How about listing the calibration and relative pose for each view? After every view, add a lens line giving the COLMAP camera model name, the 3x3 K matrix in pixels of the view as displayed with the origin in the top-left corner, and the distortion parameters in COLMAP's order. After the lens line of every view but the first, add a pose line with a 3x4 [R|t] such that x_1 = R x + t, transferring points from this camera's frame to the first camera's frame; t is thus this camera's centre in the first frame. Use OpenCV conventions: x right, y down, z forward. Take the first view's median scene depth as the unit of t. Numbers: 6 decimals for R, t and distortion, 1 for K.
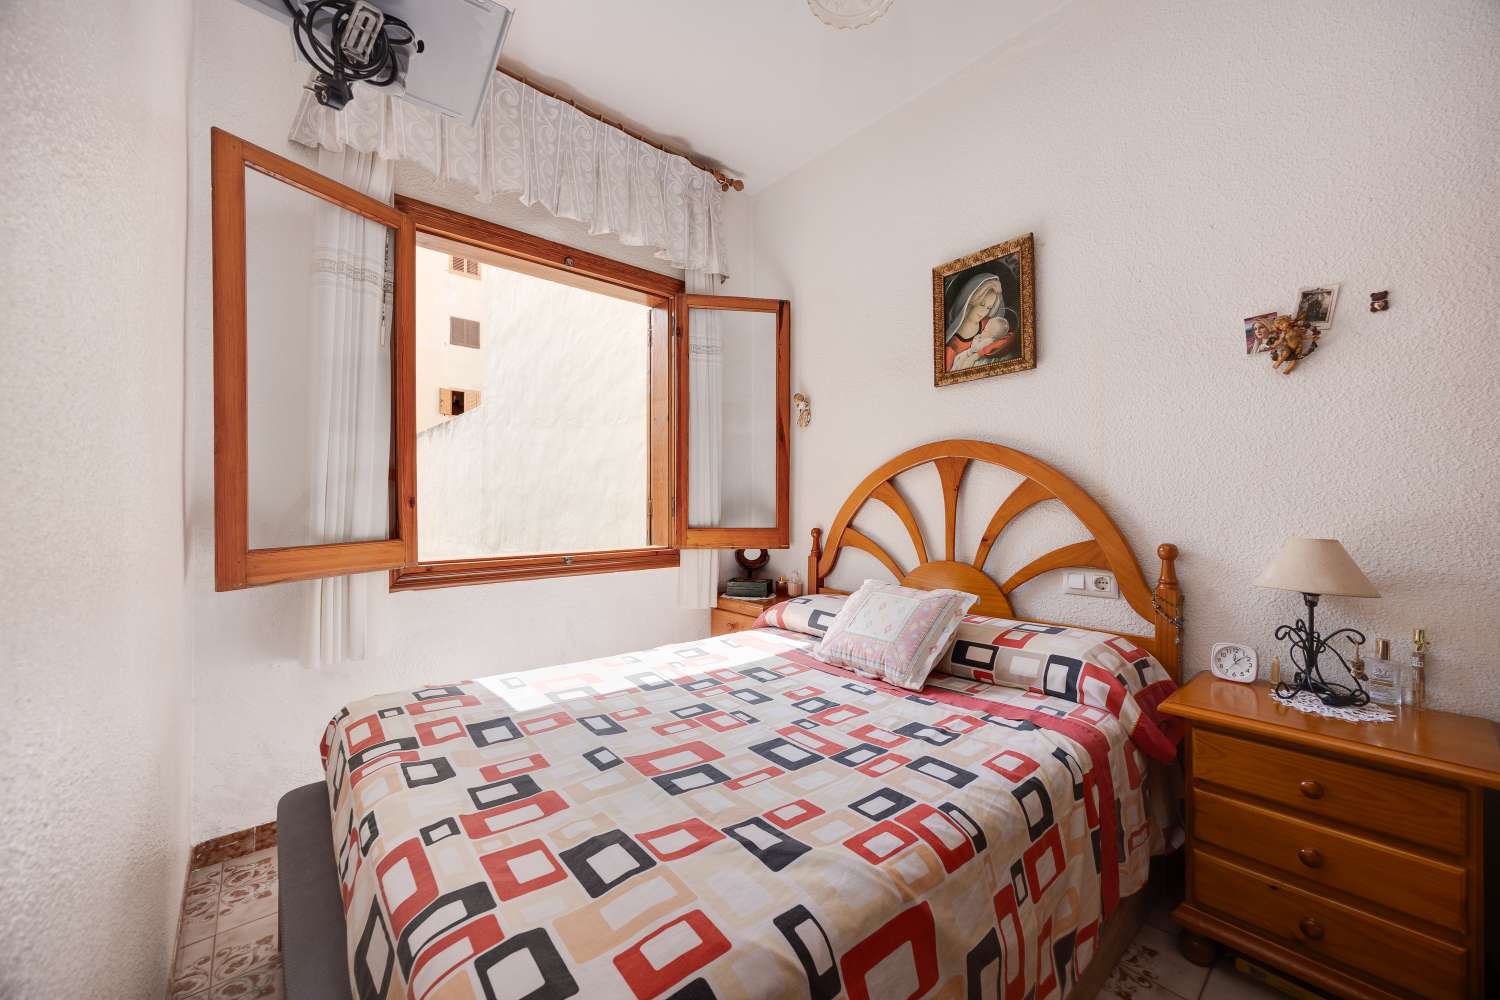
lens RADIAL K [[574.2, 0, 748.0], [0, 574.2, 501.7], [0, 0, 1]] dist [-0.001414, 0.000275]
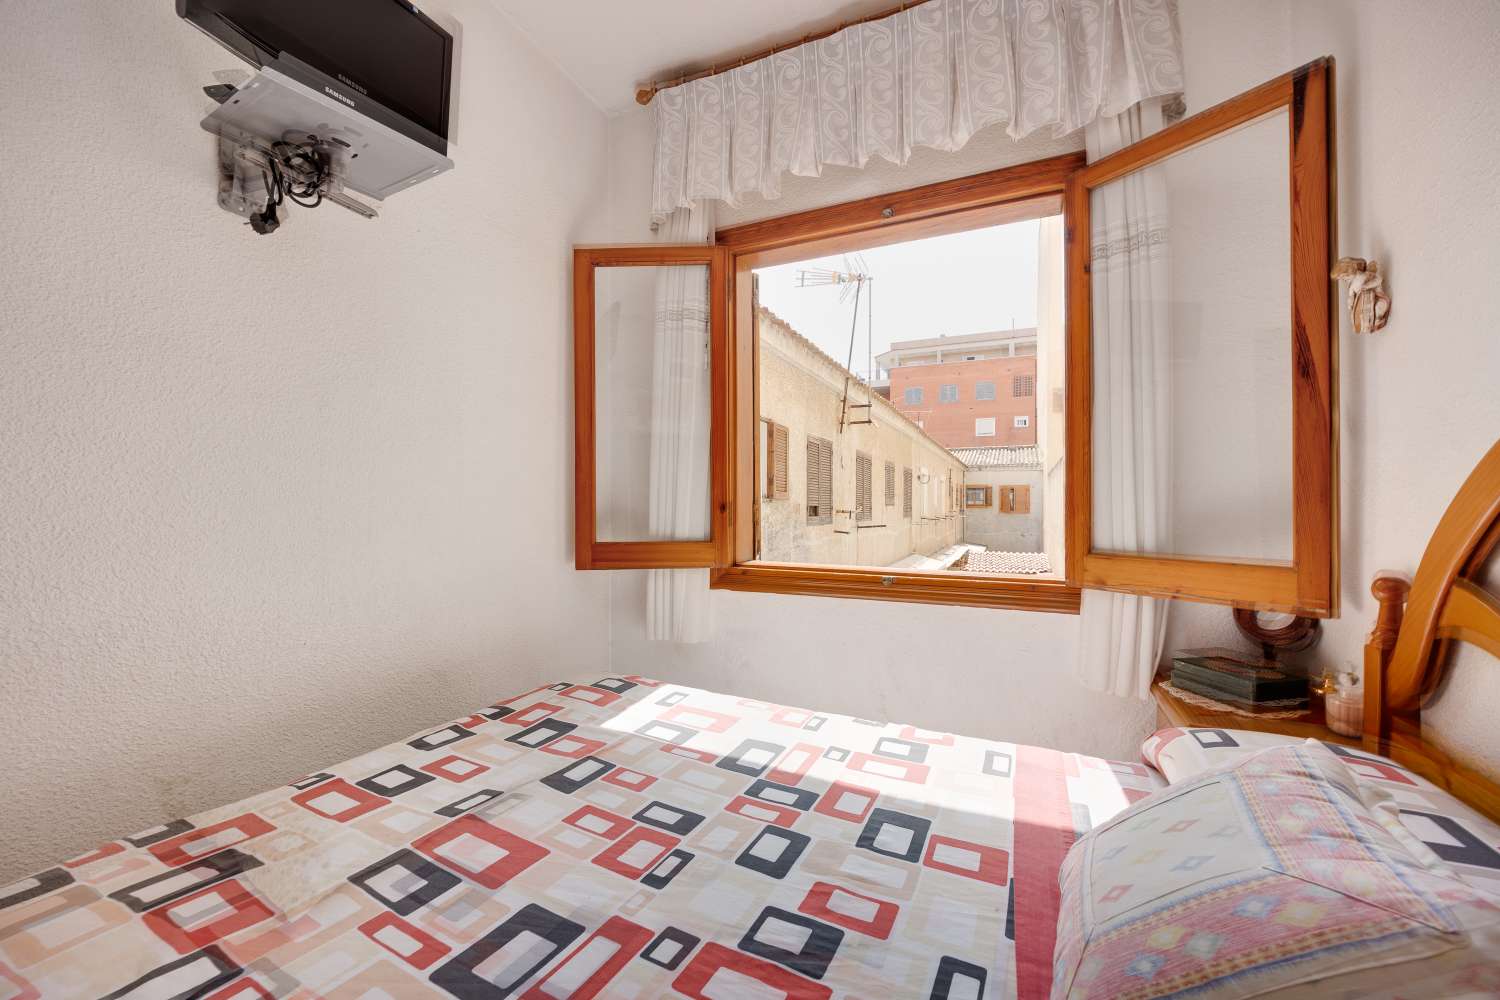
lens RADIAL K [[574.2, 0, 755.8], [0, 574.2, 500.4], [0, 0, 1]] dist [-0.001414, 0.000275]
pose [[0.407308, -0.007331, -0.913262, 0.492471], [-0.004165, 0.999942, -0.009885, -0.003470], [0.913281, 0.007830, 0.407254, 0.707287]]
